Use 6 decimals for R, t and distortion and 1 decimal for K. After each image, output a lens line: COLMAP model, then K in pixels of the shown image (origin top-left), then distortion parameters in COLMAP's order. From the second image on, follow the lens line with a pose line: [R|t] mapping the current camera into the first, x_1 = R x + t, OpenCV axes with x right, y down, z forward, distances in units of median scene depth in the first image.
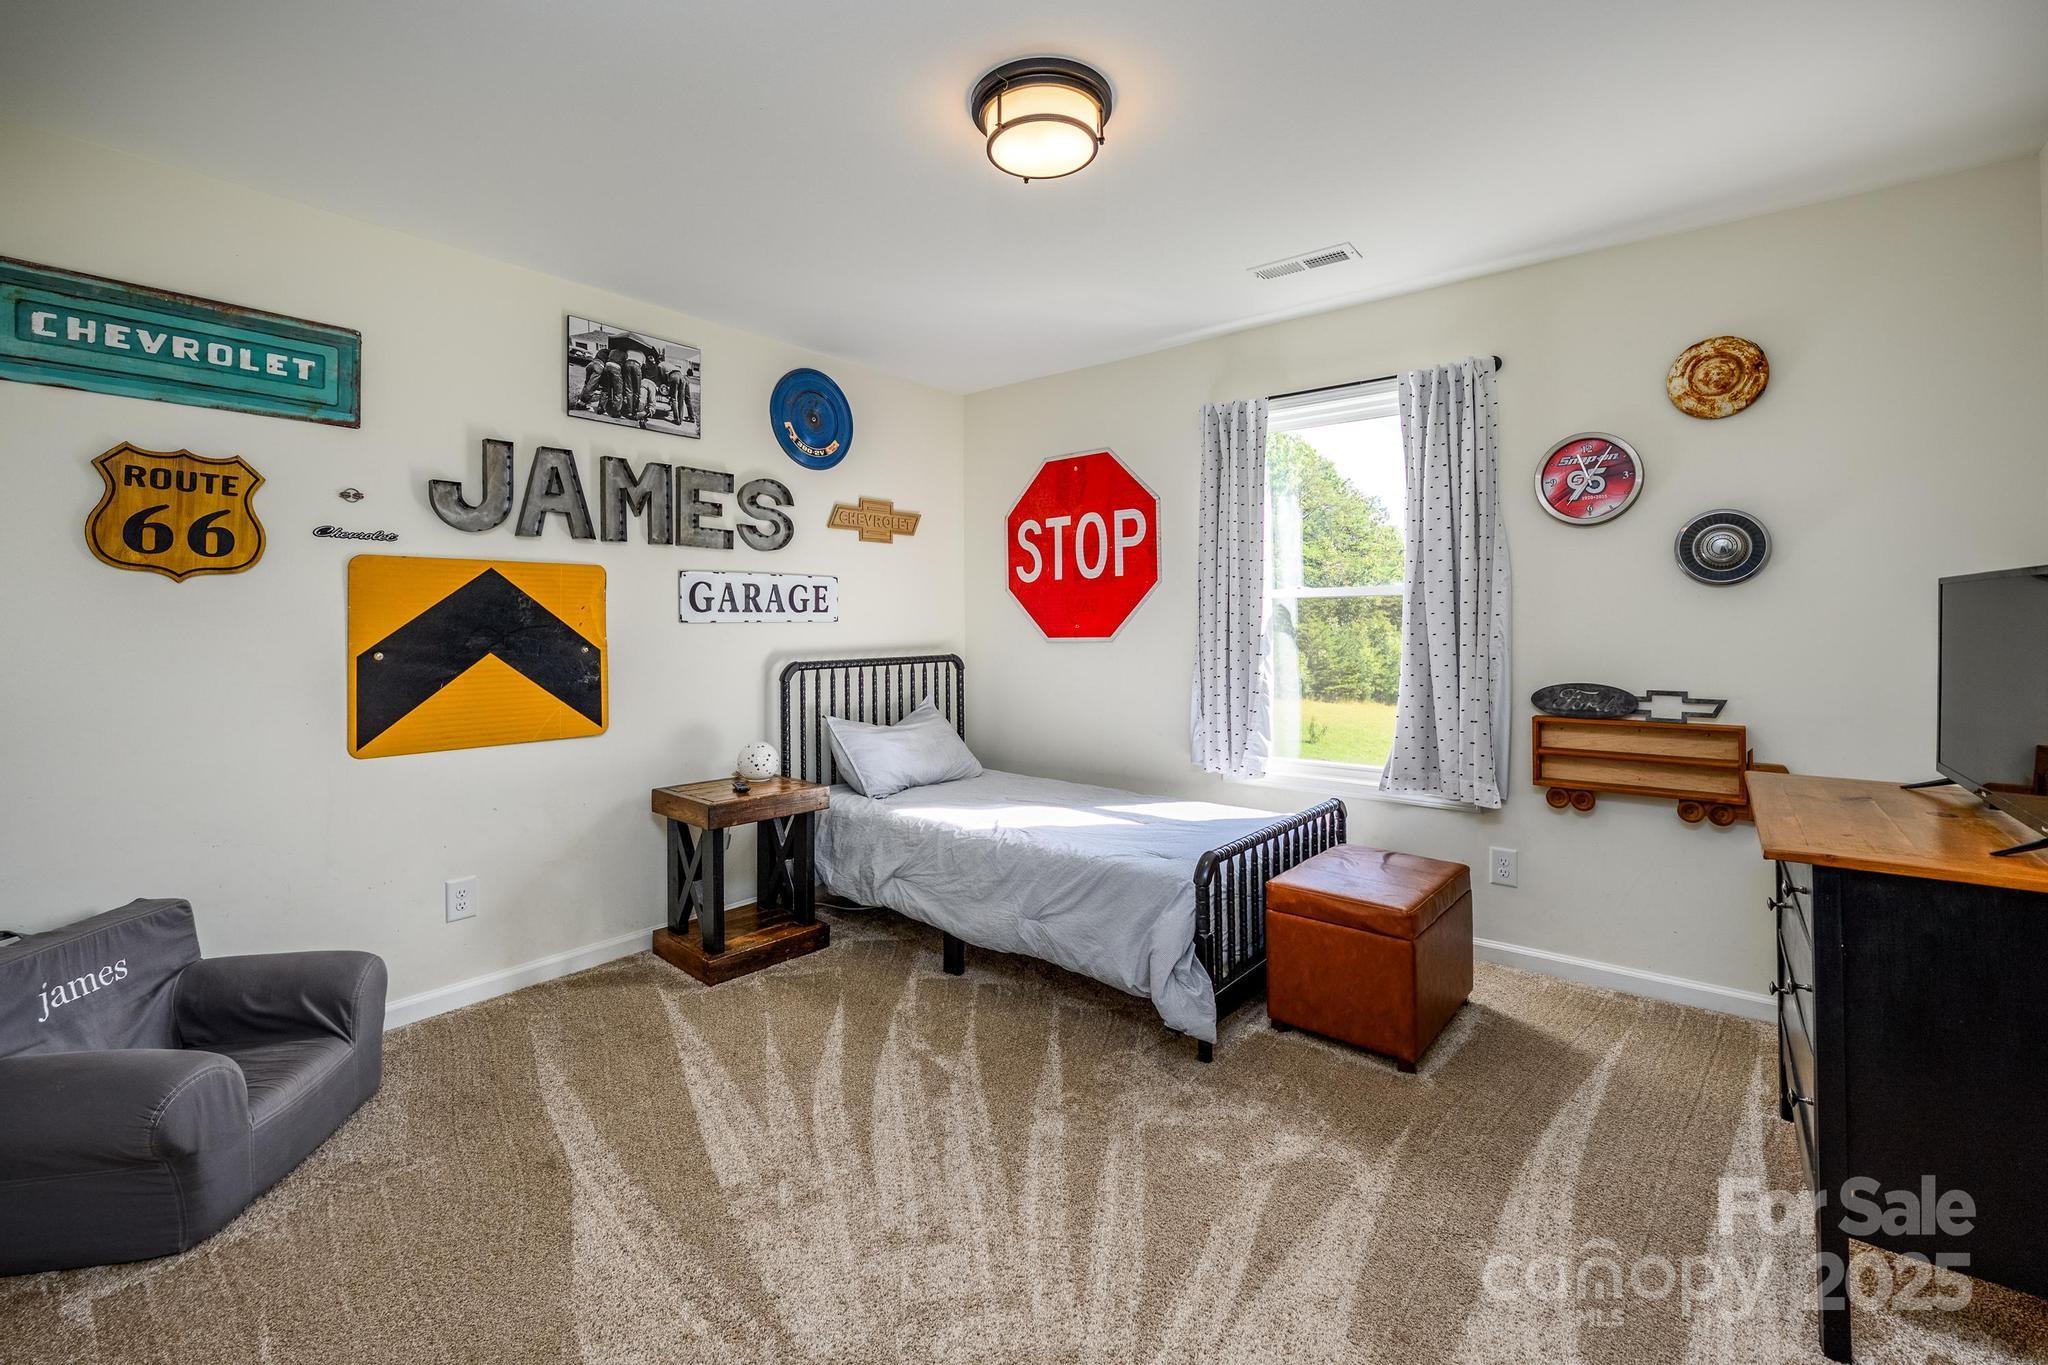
lens RADIAL K [[874.8, 0, 1028.1], [0, 874.8, 610.8], [0, 0, 1]] dist [-0.002169, -0.000252]
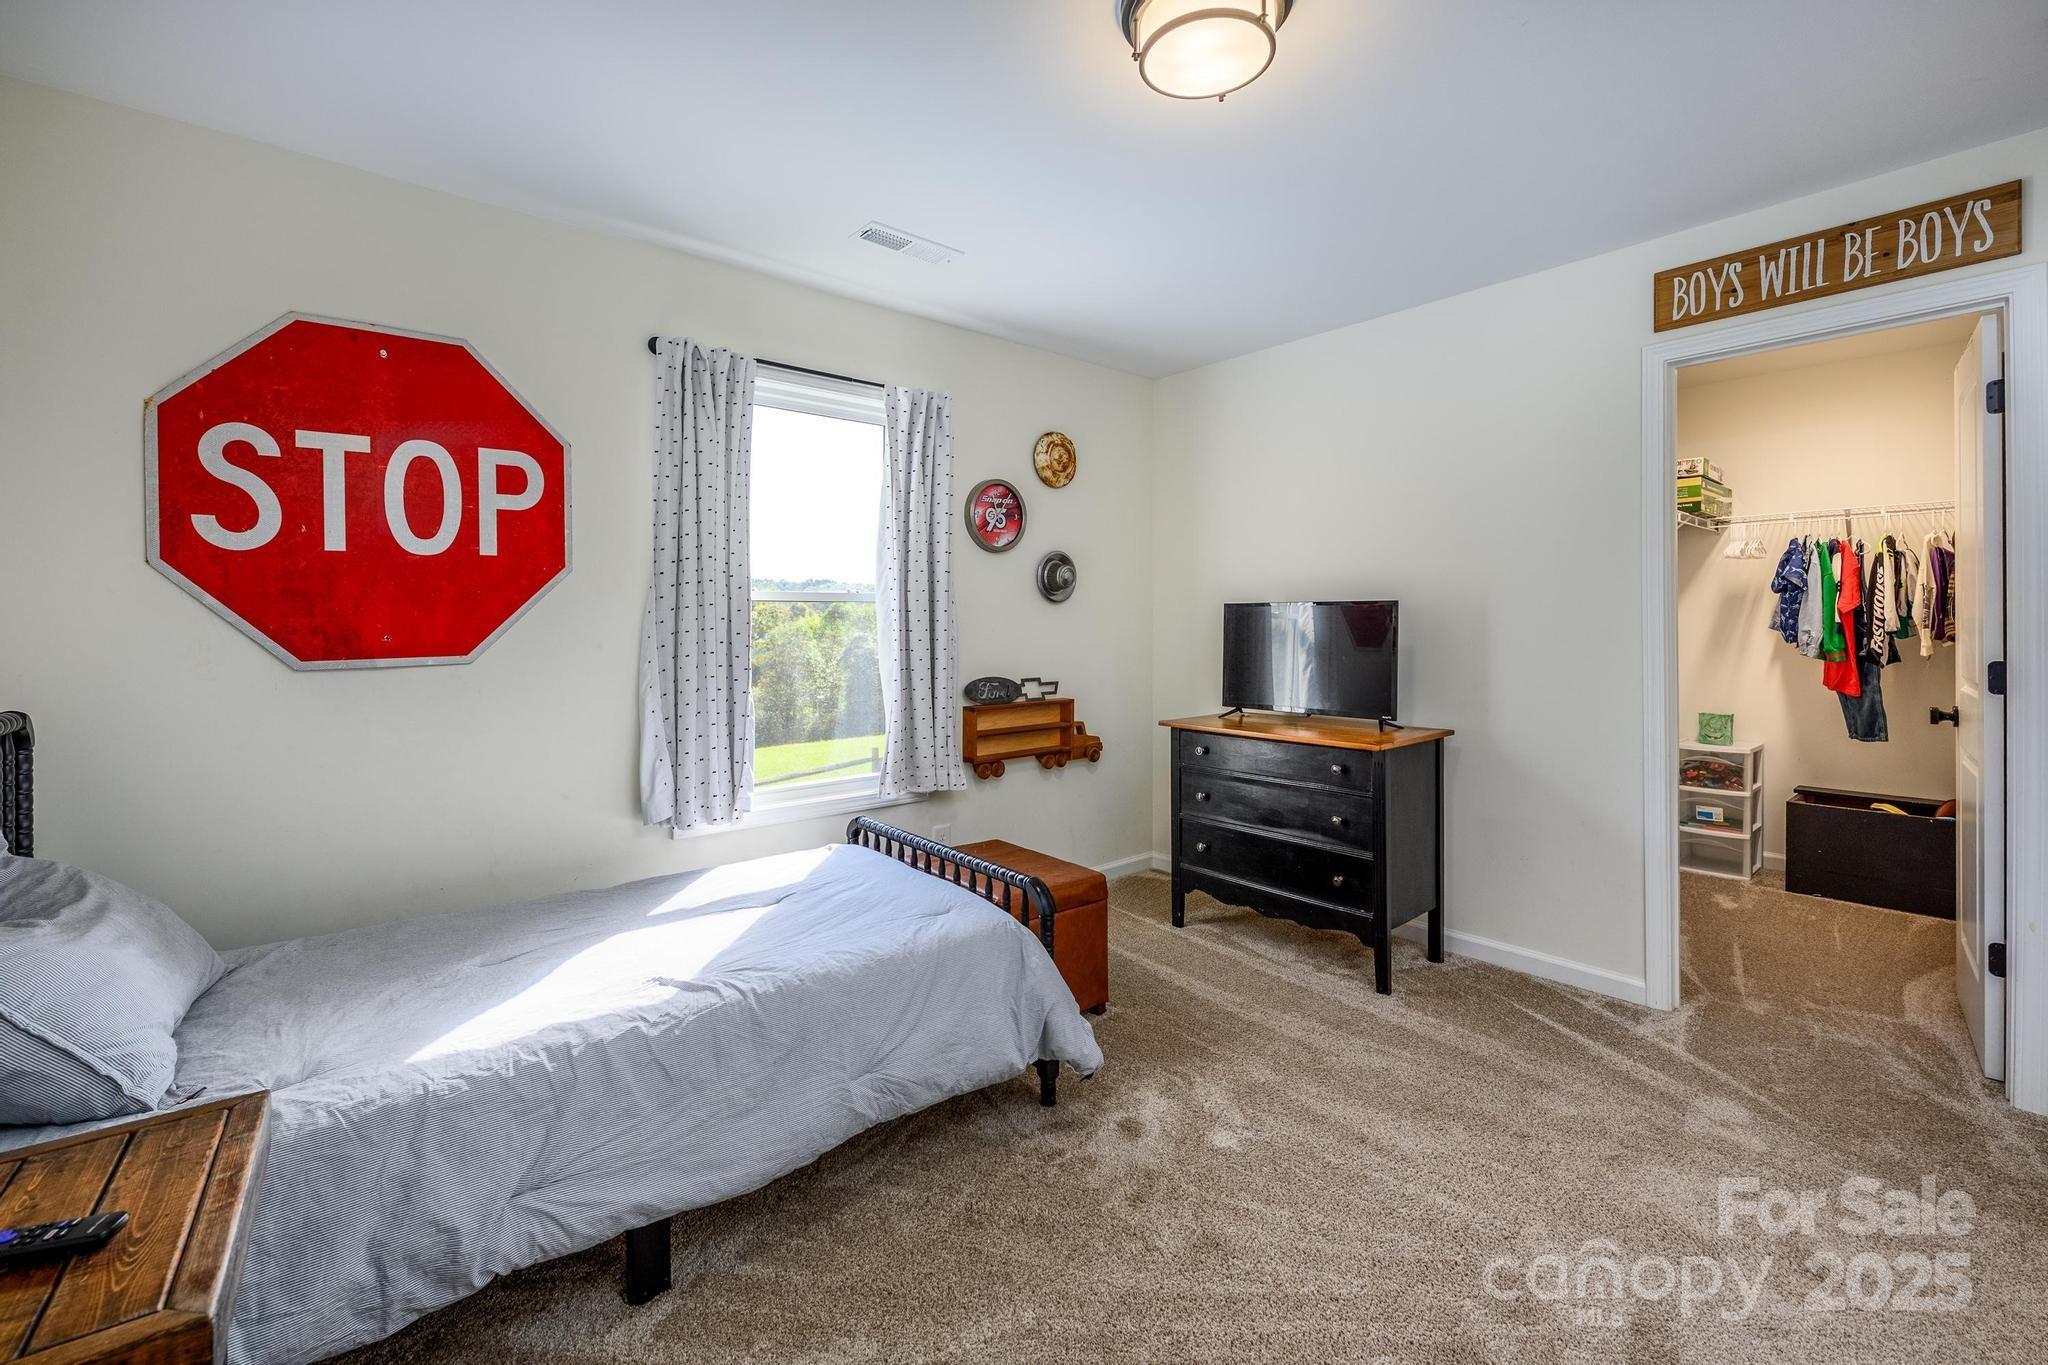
lens RADIAL K [[869.0, 0, 1015.8], [0, 869.0, 629.6], [0, 0, 1]] dist [-0.000893, 0.000041]
pose [[0.190739, -0.002536, 0.981638, -0.570158], [-0.008002, 0.999959, 0.004138, 0.008941], [-0.981608, -0.008644, 0.190711, 0.699440]]
